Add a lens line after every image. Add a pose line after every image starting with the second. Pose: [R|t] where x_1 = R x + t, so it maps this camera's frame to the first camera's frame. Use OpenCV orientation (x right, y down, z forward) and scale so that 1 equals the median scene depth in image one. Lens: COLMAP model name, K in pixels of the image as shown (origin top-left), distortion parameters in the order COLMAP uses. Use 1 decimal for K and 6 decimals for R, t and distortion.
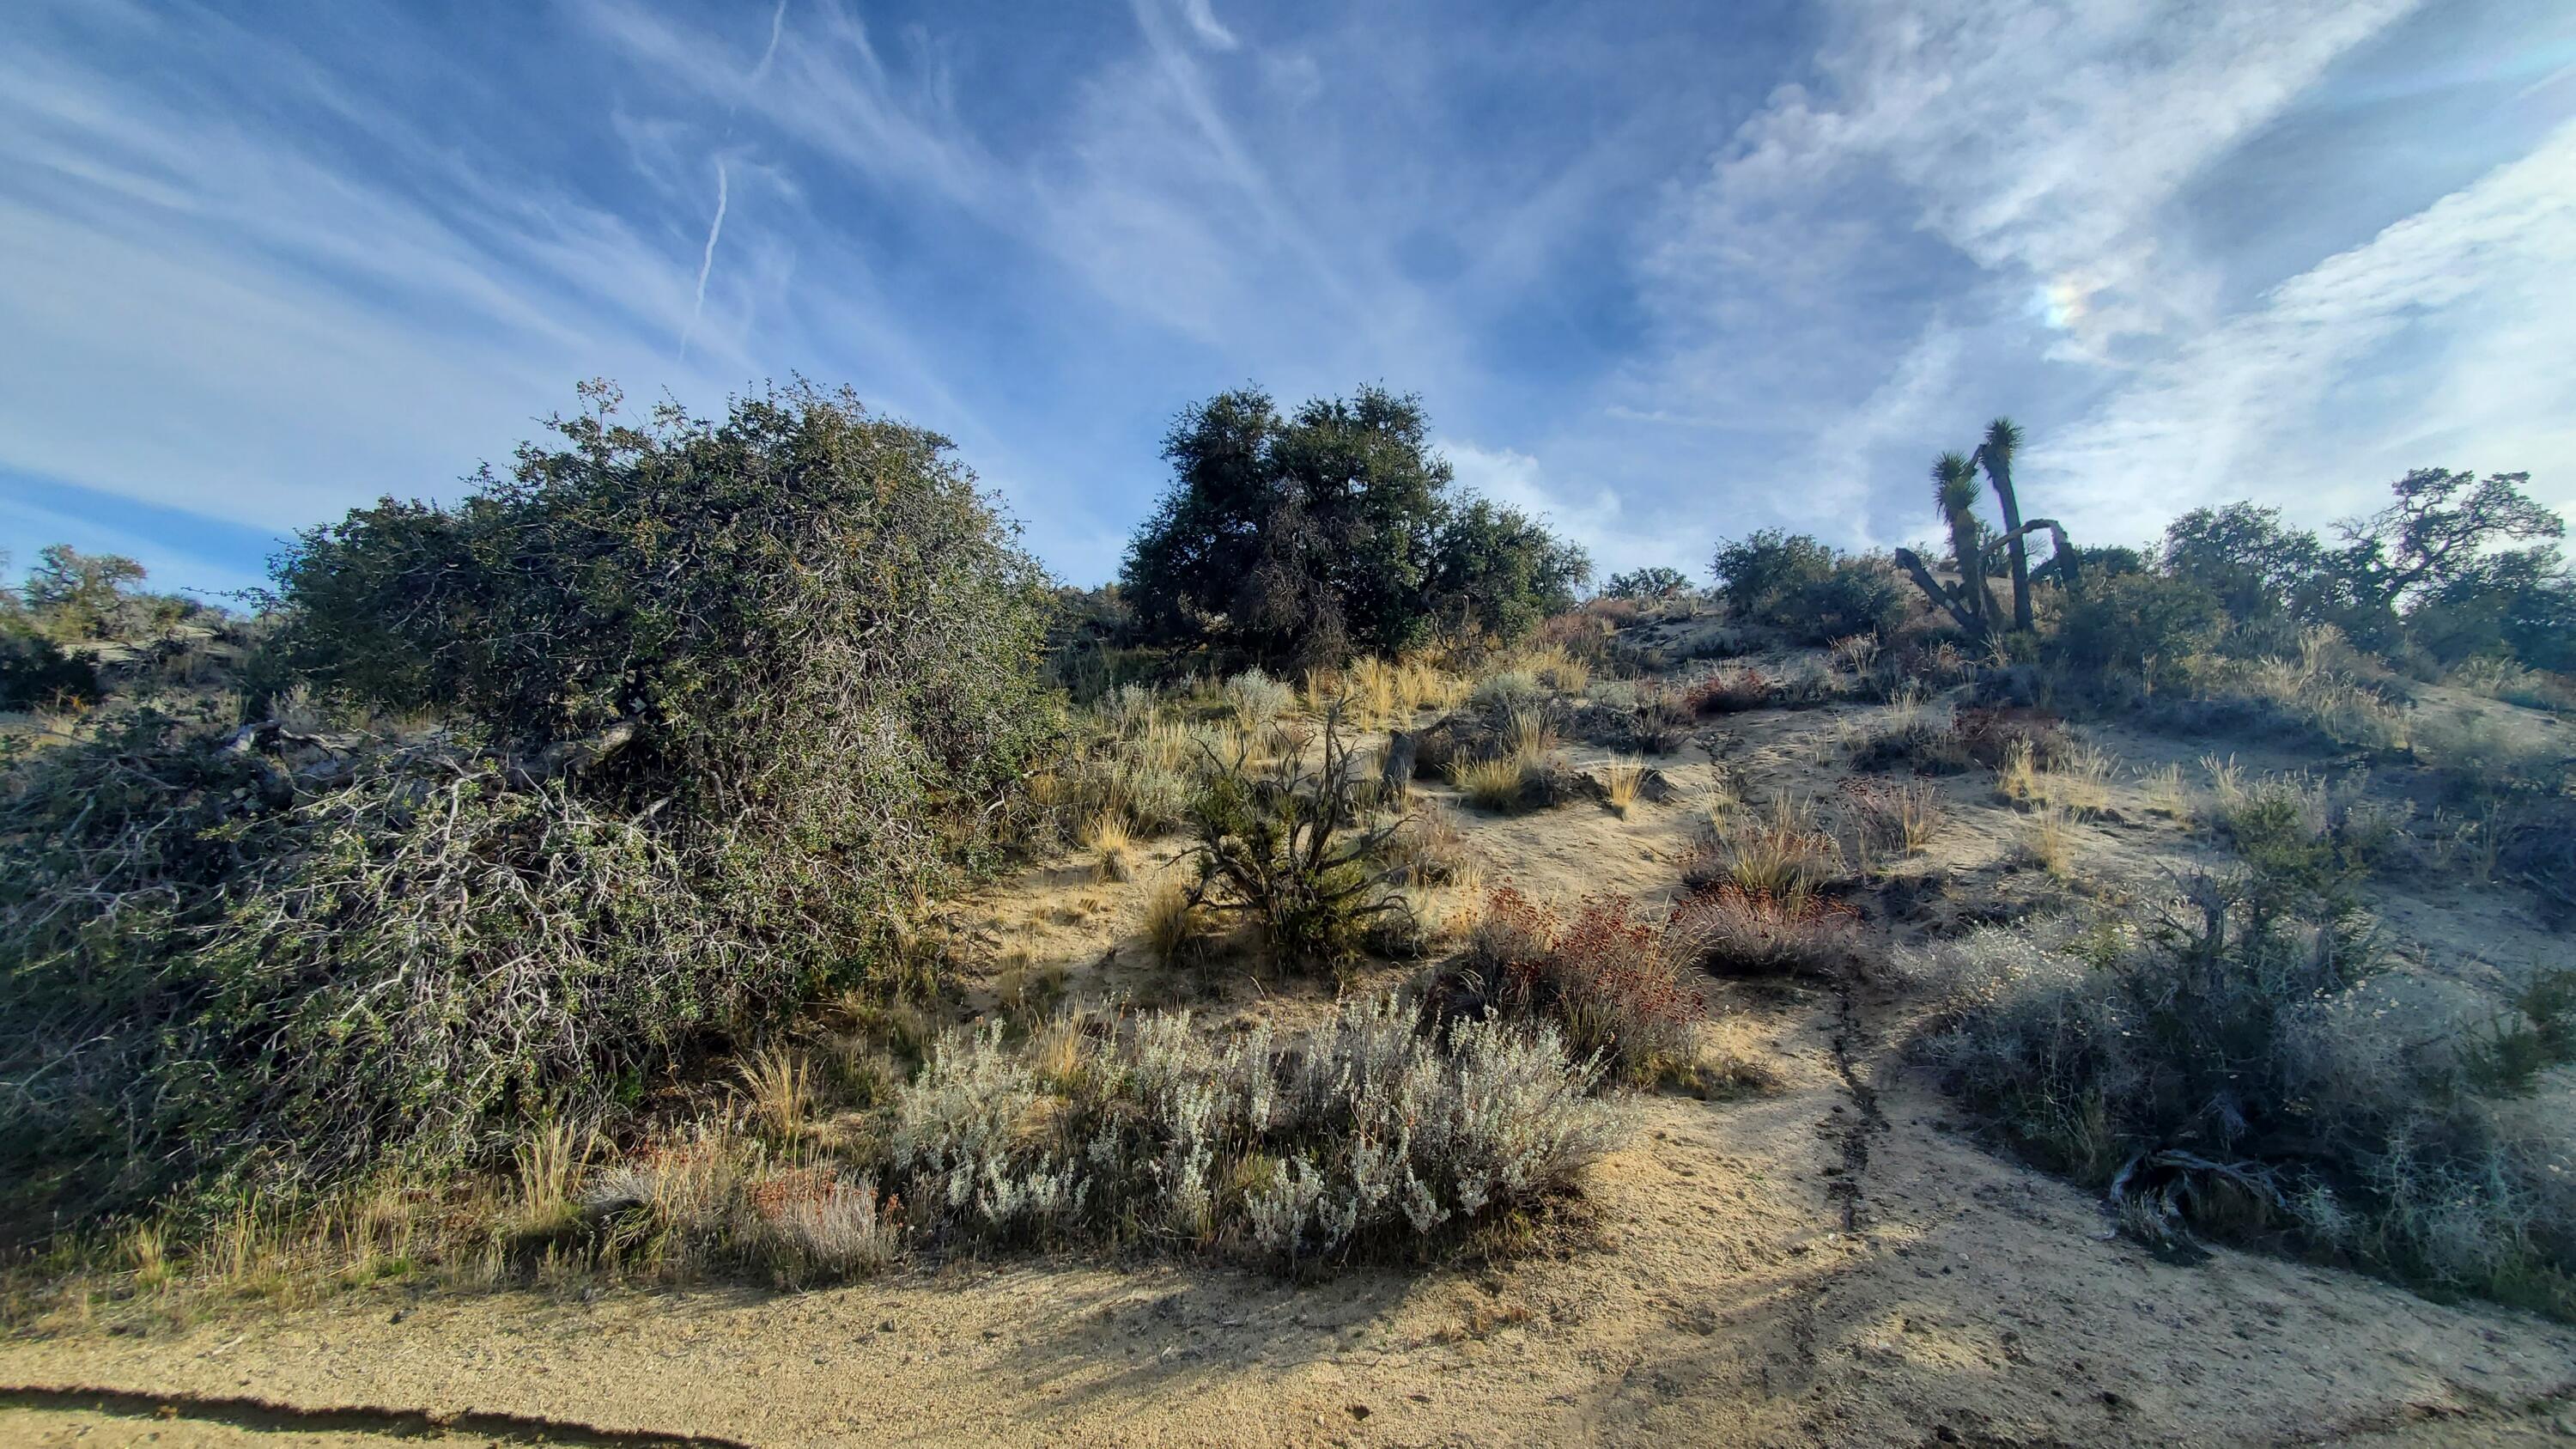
lens RADIAL K [[1045.0, 0, 1354.5], [0, 1045.0, 714.4], [0, 0, 1]] dist [-0.002085, -0.000253]
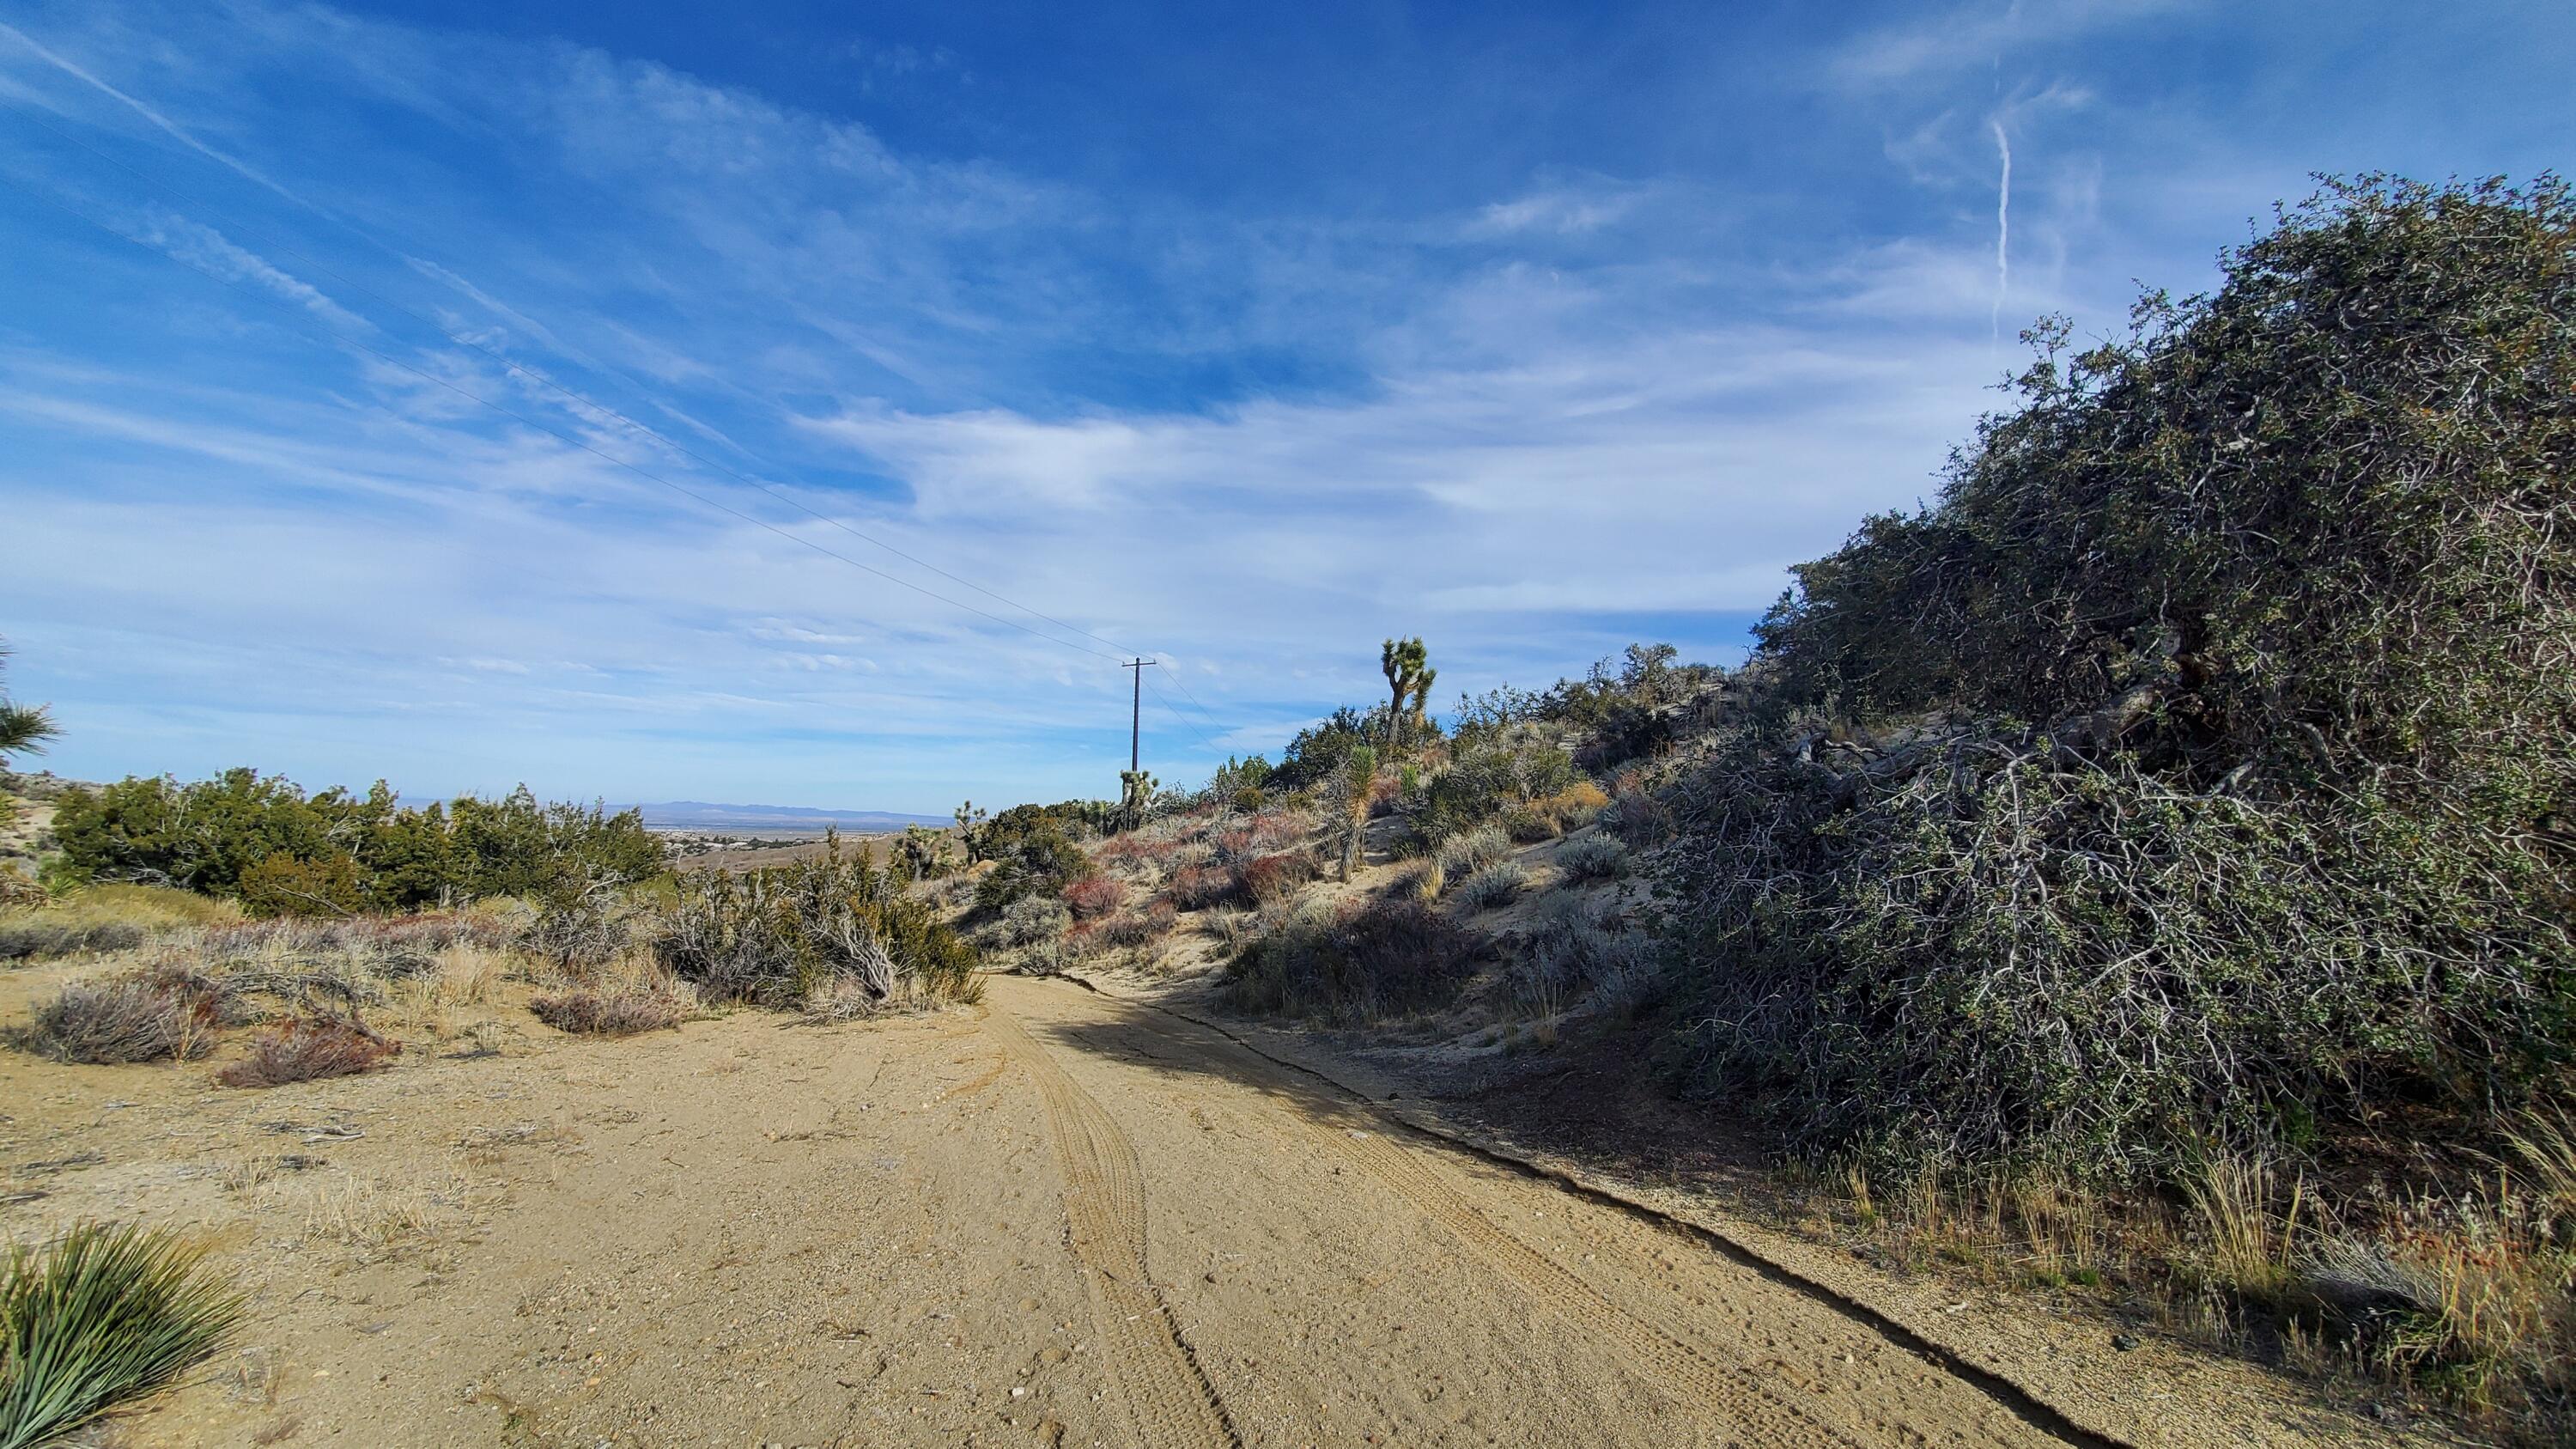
lens RADIAL K [[954.8, 0, 1300.0], [0, 954.8, 686.3], [0, 0, 1]] dist [0.001814, -0.000088]
pose [[0.368733, -0.183241, -0.911295, -0.271652], [0.147639, 0.979477, -0.137212, 0.016619], [0.917736, -0.083948, 0.388219, 0.048420]]
